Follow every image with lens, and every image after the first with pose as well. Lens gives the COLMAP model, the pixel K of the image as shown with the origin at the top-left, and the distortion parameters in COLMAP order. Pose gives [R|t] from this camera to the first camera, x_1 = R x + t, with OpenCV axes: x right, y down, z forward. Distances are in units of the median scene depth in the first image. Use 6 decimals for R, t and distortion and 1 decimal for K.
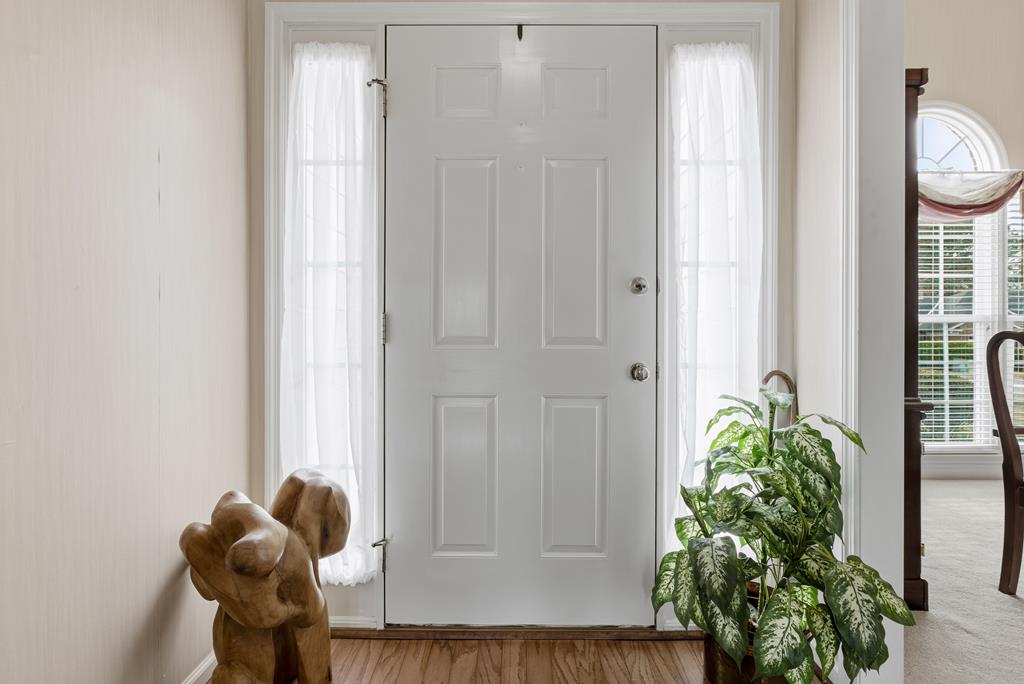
lens RADIAL K [[479.8, 0, 523.9], [0, 479.8, 333.3], [0, 0, 1]] dist [-0.004077, -0.000184]
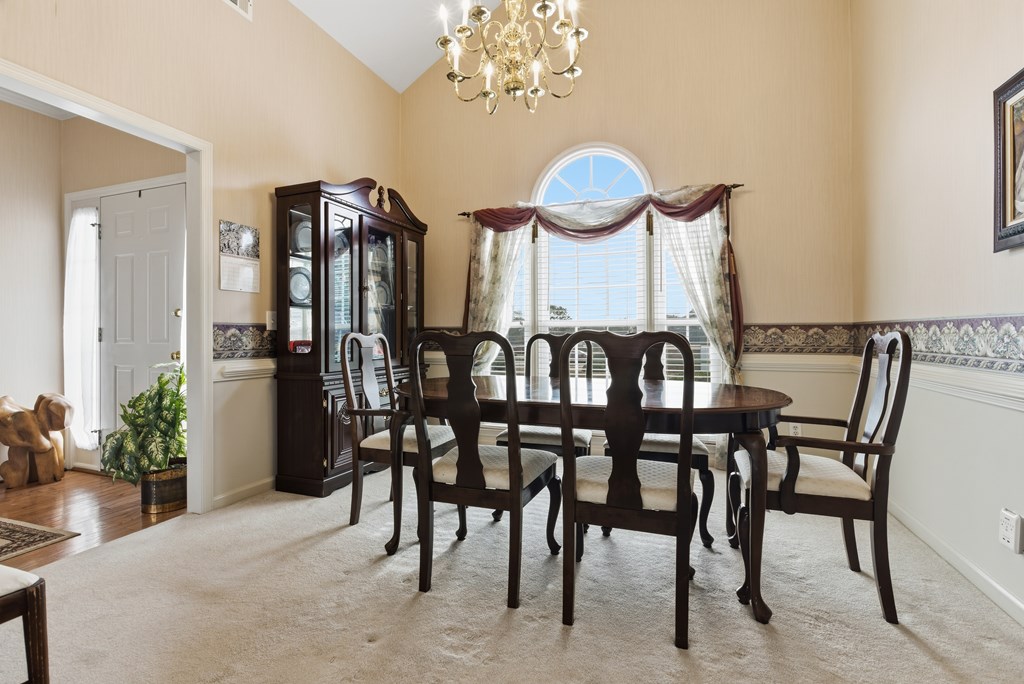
lens RADIAL K [[458.2, 0, 512.0], [0, 458.2, 342.0], [0, 0, 1]] dist [-0.000754, 0.000163]
pose [[0.939036, -0.004109, -0.343793, 1.137717], [0.007494, 0.999936, 0.008516, 0.008142], [0.343736, -0.010573, 0.939007, -0.170675]]
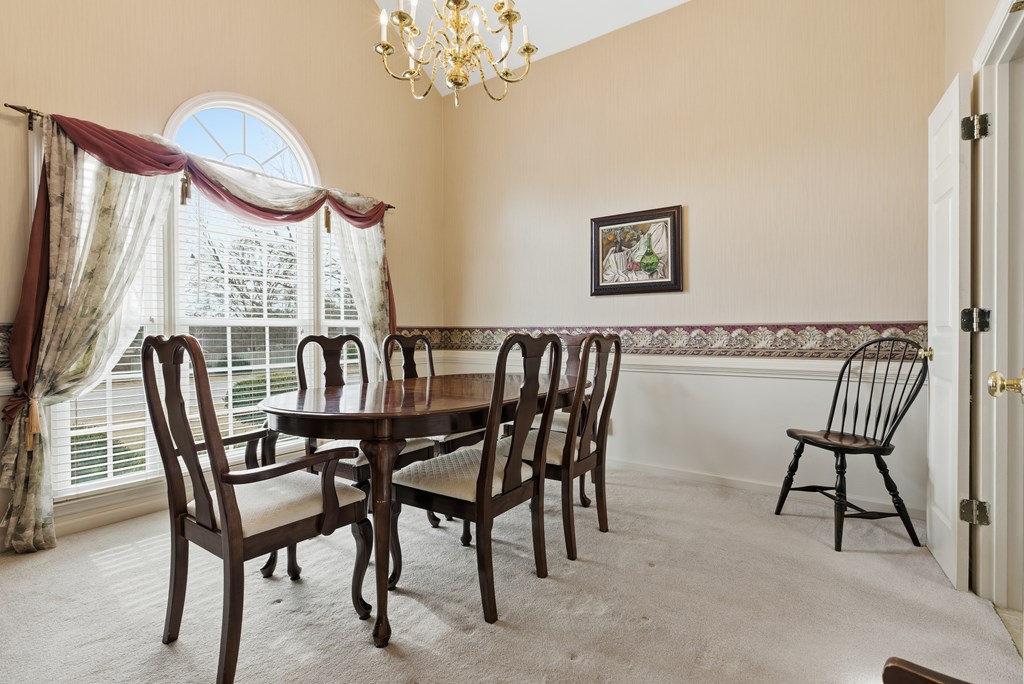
lens RADIAL K [[479.8, 0, 523.9], [0, 479.8, 333.3], [0, 0, 1]] dist [-0.004077, -0.000184]
pose [[0.584082, -0.009054, 0.811644, 0.412593], [0.014057, 0.999901, 0.001038, -0.001115], [-0.811573, 0.010803, 0.584151, -0.016071]]
